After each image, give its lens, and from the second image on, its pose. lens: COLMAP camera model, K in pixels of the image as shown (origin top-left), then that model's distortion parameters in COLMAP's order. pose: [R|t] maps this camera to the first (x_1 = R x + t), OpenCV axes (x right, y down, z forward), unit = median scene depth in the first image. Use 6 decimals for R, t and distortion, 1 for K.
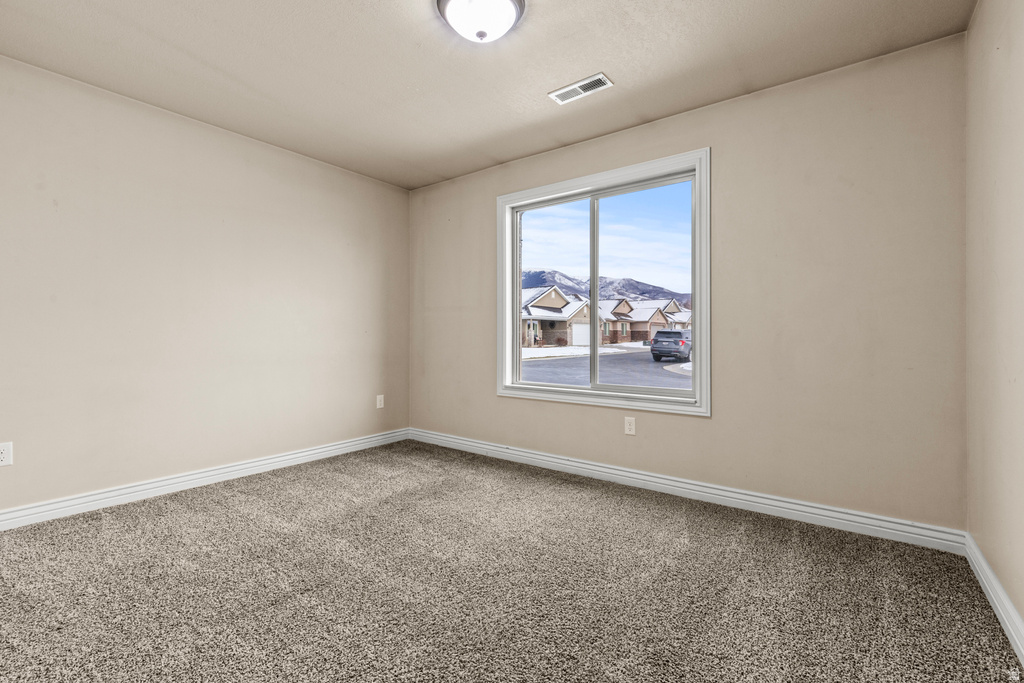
lens RADIAL K [[439.2, 0, 512.0], [0, 439.2, 341.5], [0, 0, 1]] dist [-0.042071, 0.000018]
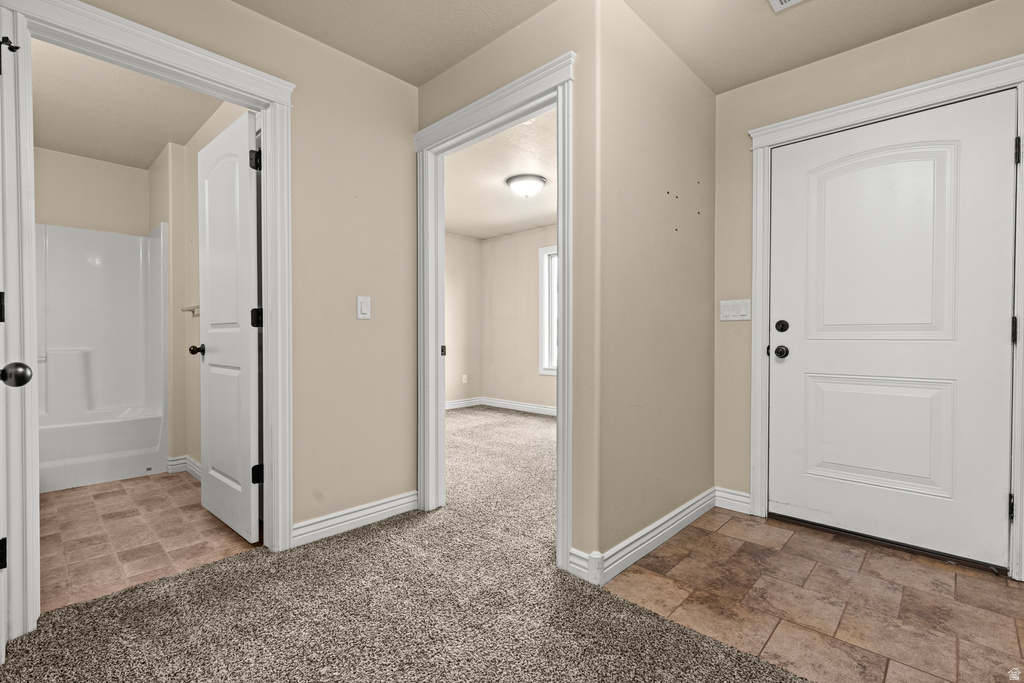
lens RADIAL K [[471.4, 0, 524.6], [0, 471.4, 342.4], [0, 0, 1]] dist [0.004294, 0.000449]
pose [[0.995631, -0.000349, -0.093374, 0.071813], [0.000692, 0.999993, 0.003641, 0.002064], [0.093372, -0.003690, 0.995624, -0.698017]]
